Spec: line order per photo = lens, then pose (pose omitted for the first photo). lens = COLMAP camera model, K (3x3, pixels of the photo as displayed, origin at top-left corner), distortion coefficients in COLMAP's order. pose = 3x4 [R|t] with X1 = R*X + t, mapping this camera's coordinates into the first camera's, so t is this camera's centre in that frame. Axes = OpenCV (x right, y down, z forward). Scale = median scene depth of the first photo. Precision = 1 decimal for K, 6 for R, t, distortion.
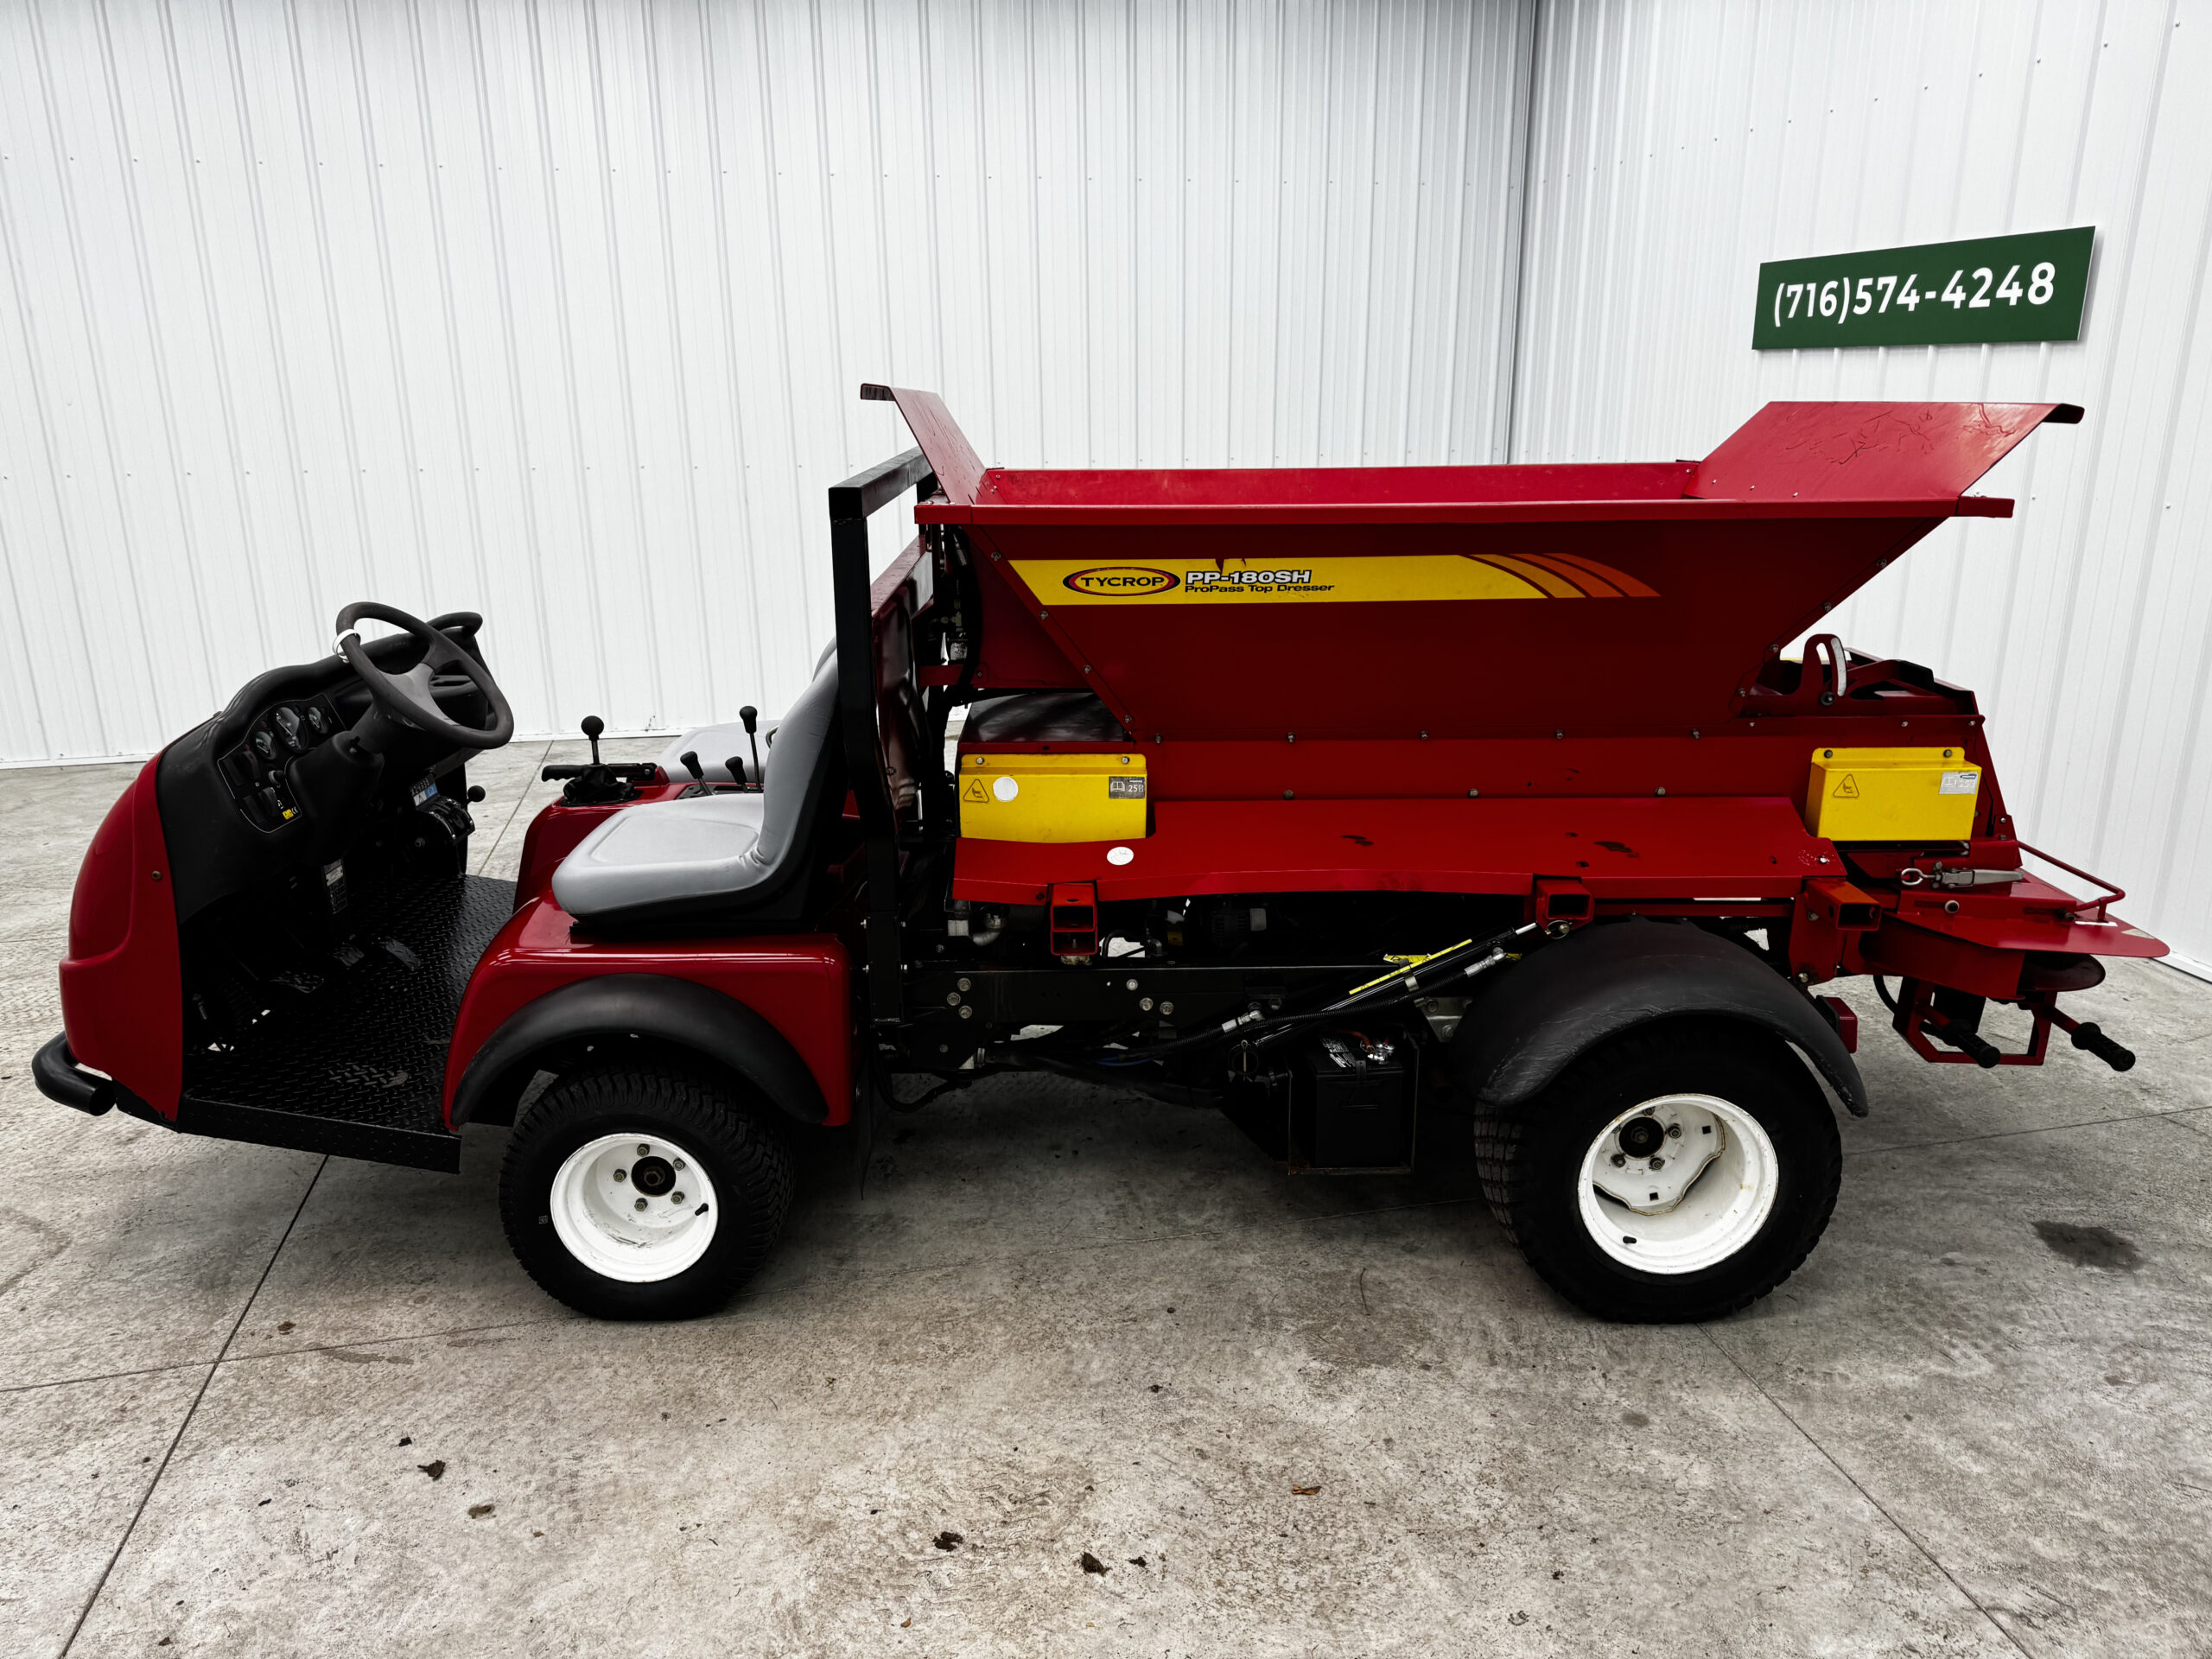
lens RADIAL K [[1562.2, 0, 1101.5], [0, 1562.2, 817.8], [0, 0, 1]] dist [0.010285, -0.009862]
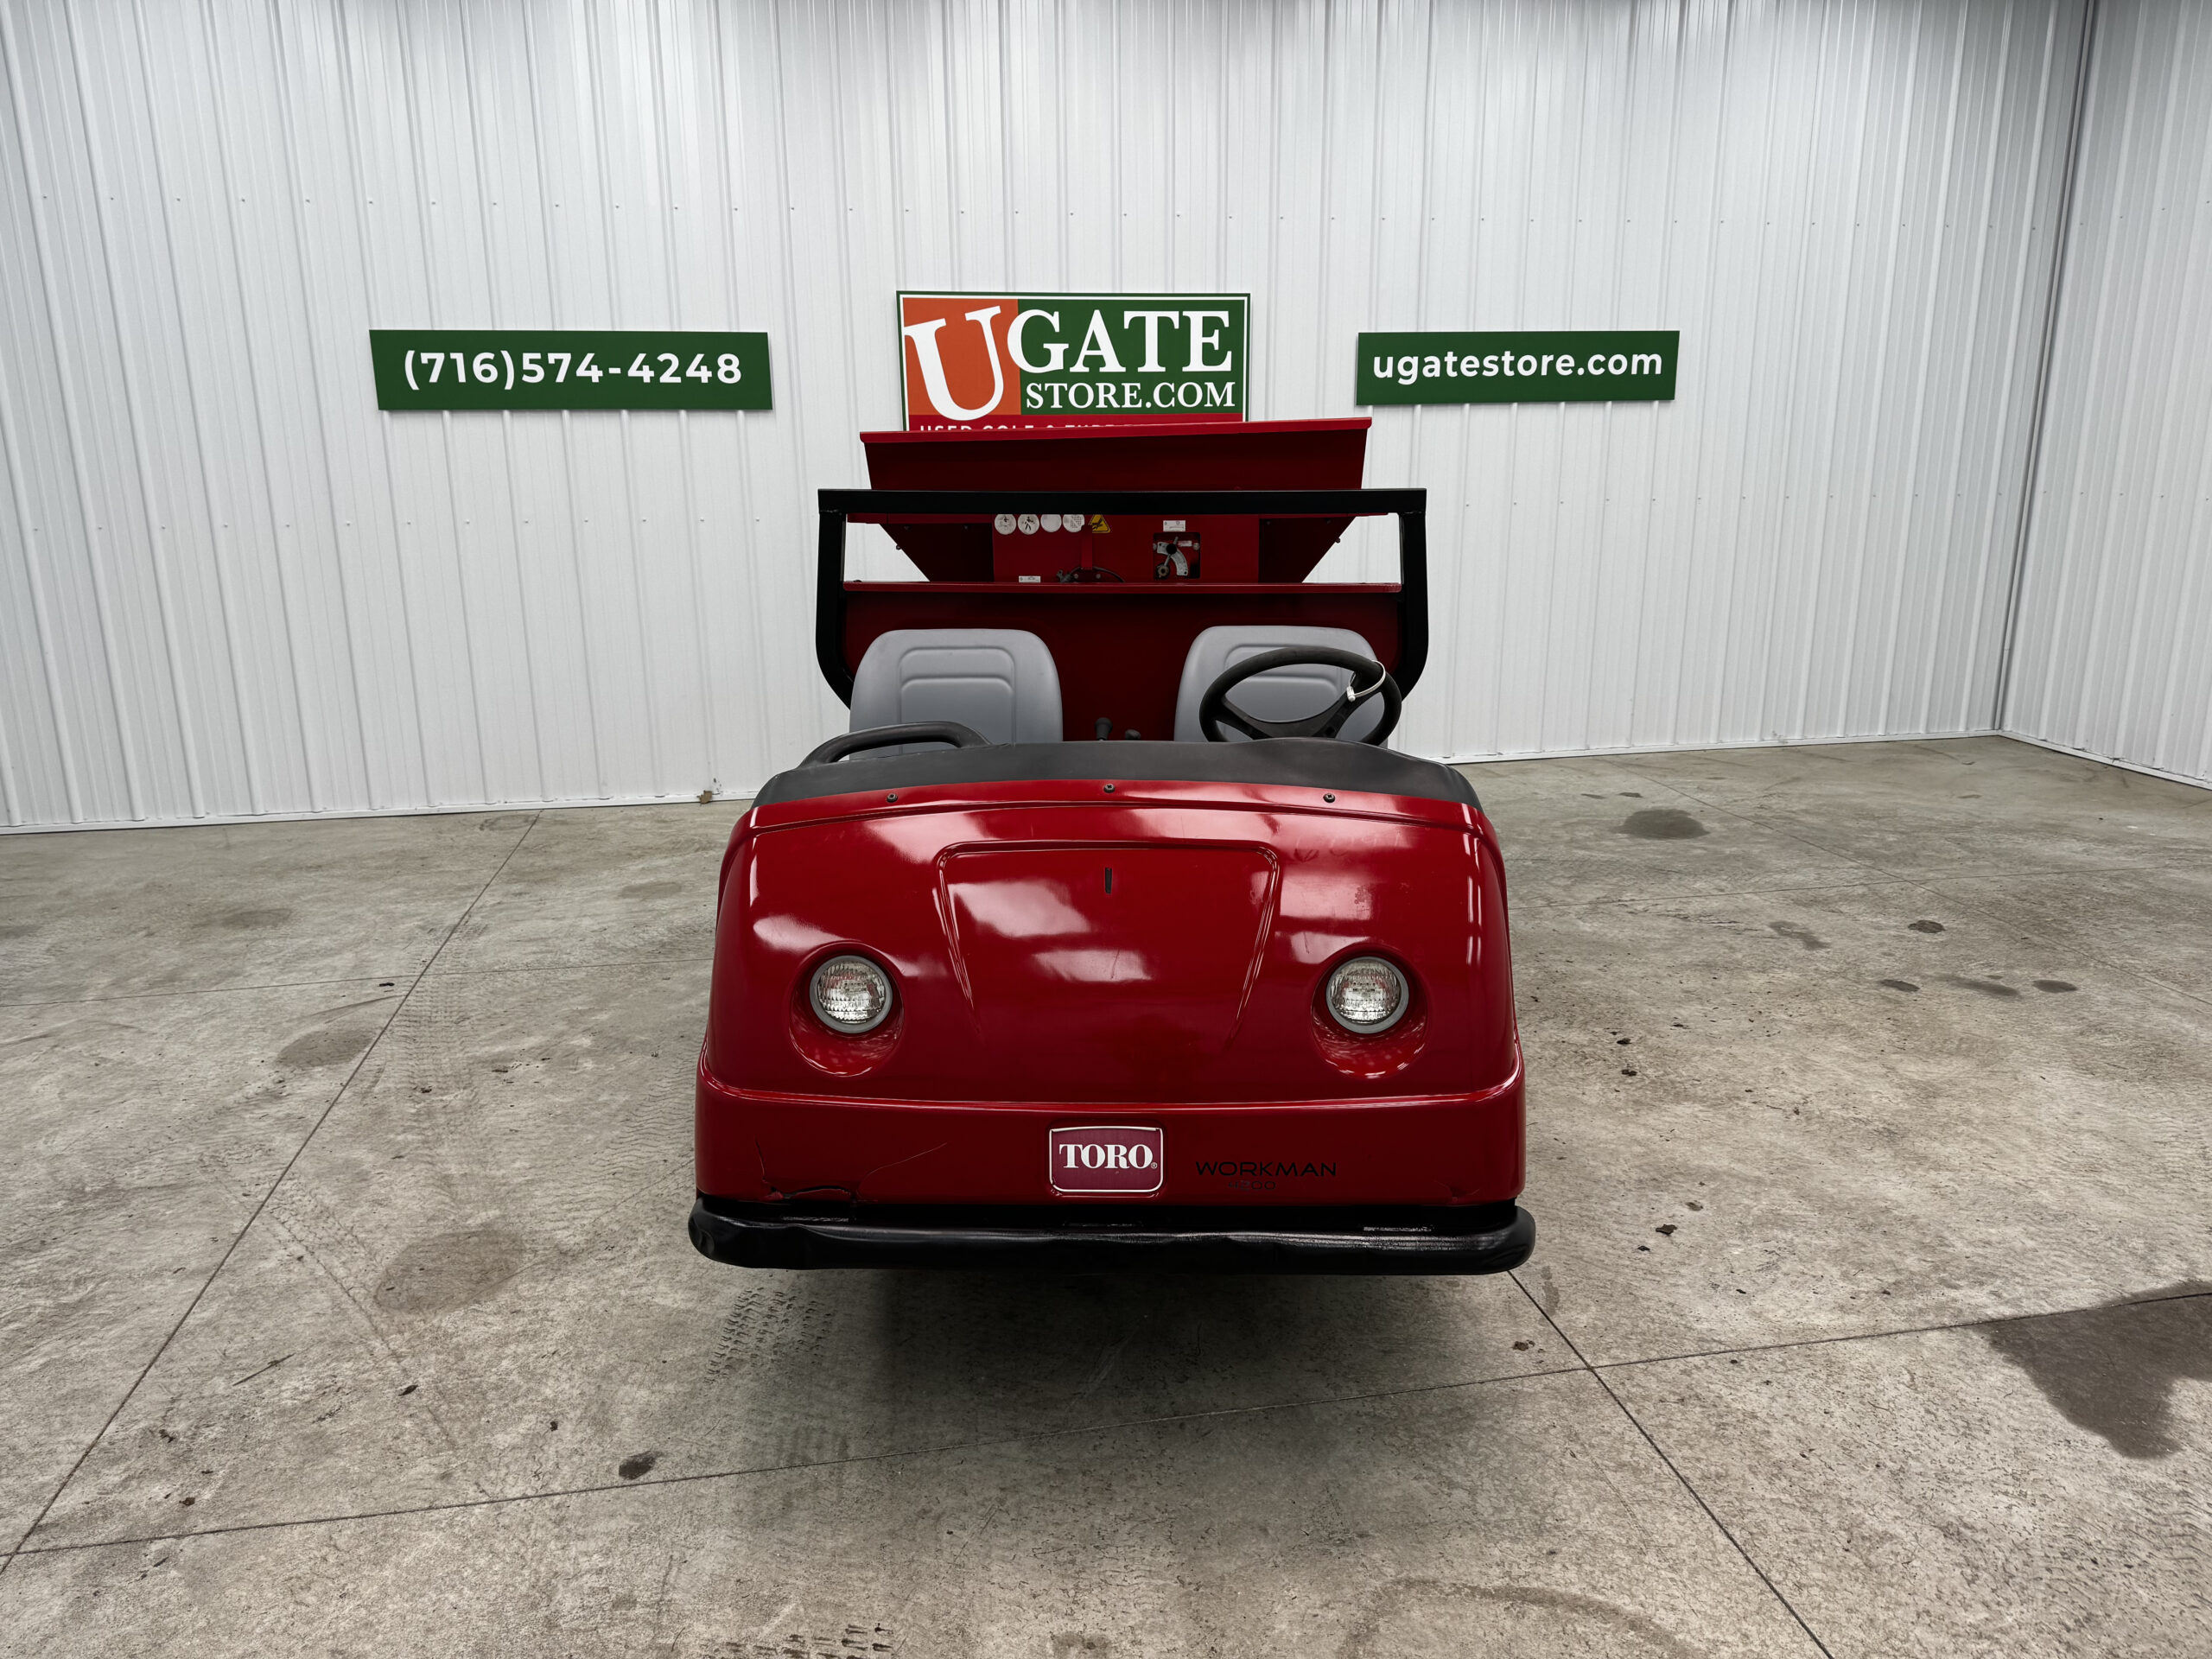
lens RADIAL K [[1562.2, 0, 1101.5], [0, 1562.2, 817.8], [0, 0, 1]] dist [0.010285, -0.009862]
pose [[0.035042, -0.227668, 0.973108, -1.461714], [0.279589, 0.937059, 0.209166, -0.276431], [-0.959480, 0.264741, 0.096490, 1.106070]]
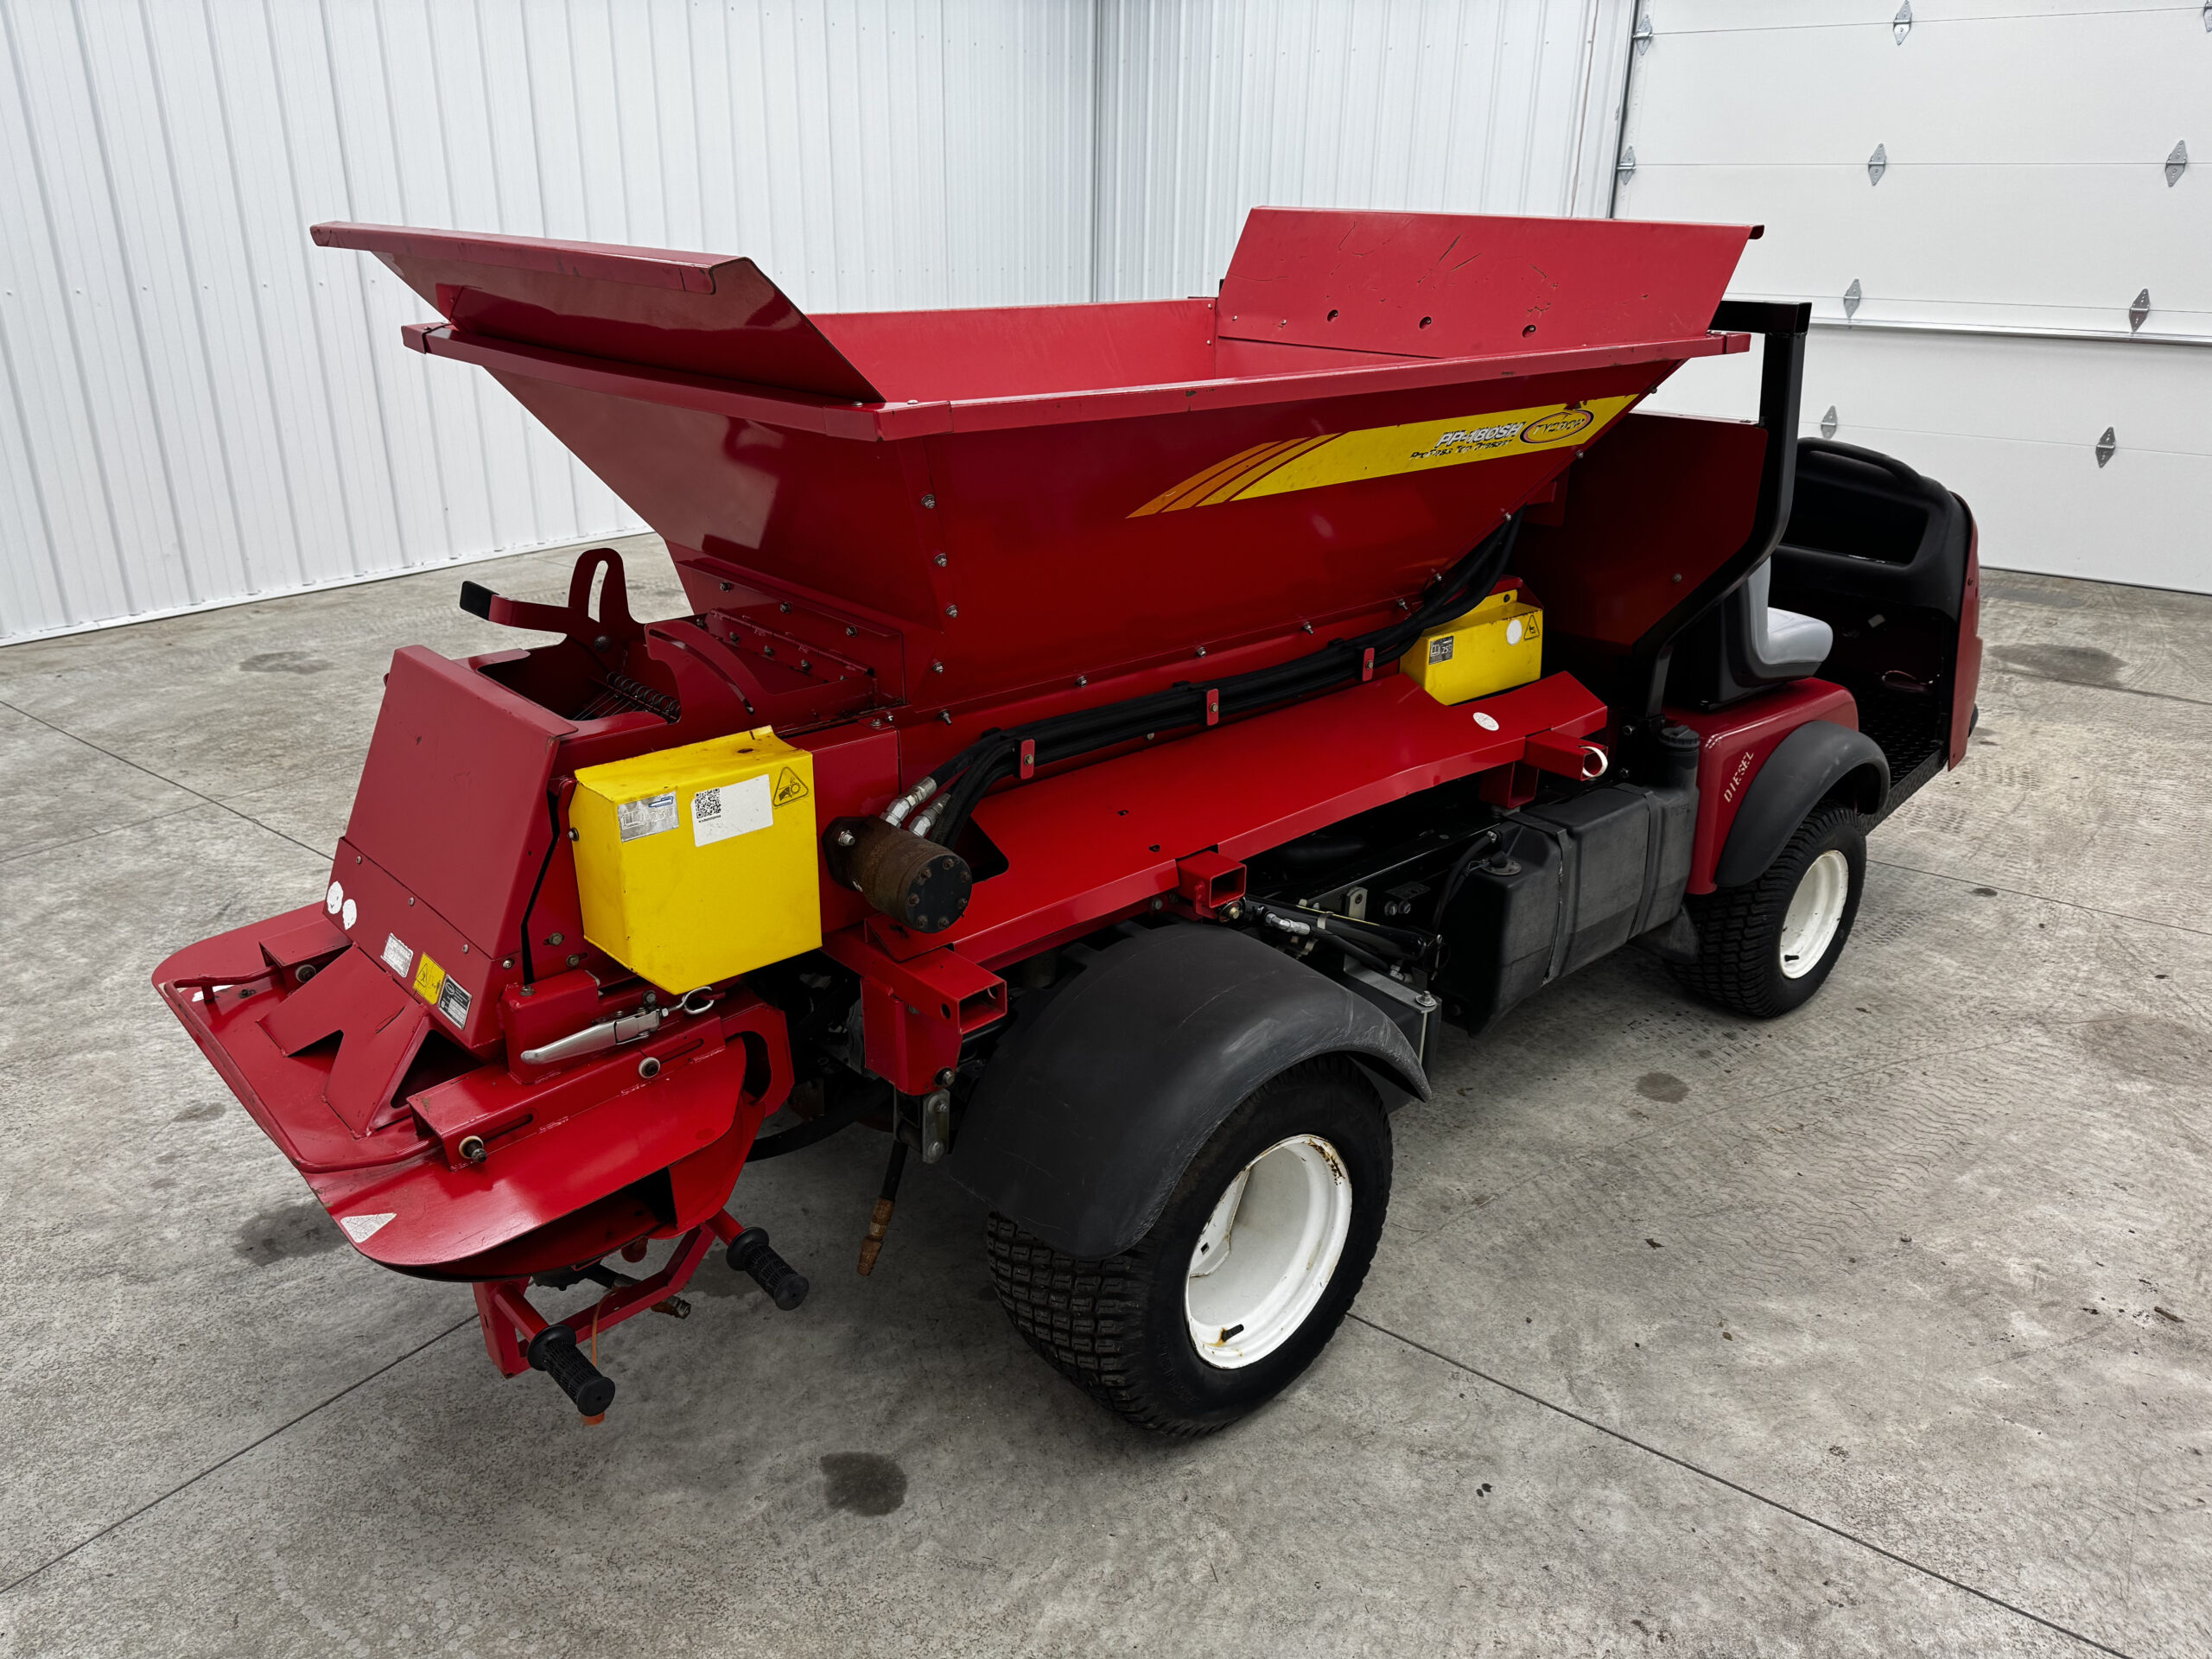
lens RADIAL K [[1562.2, 0, 1101.5], [0, 1562.2, 817.8], [0, 0, 1]] dist [0.010285, -0.009862]
pose [[-0.749183, 0.236613, -0.618660, 0.859896], [-0.189676, 0.818264, 0.542648, -0.516761], [0.634624, 0.523887, -0.568150, 1.826770]]
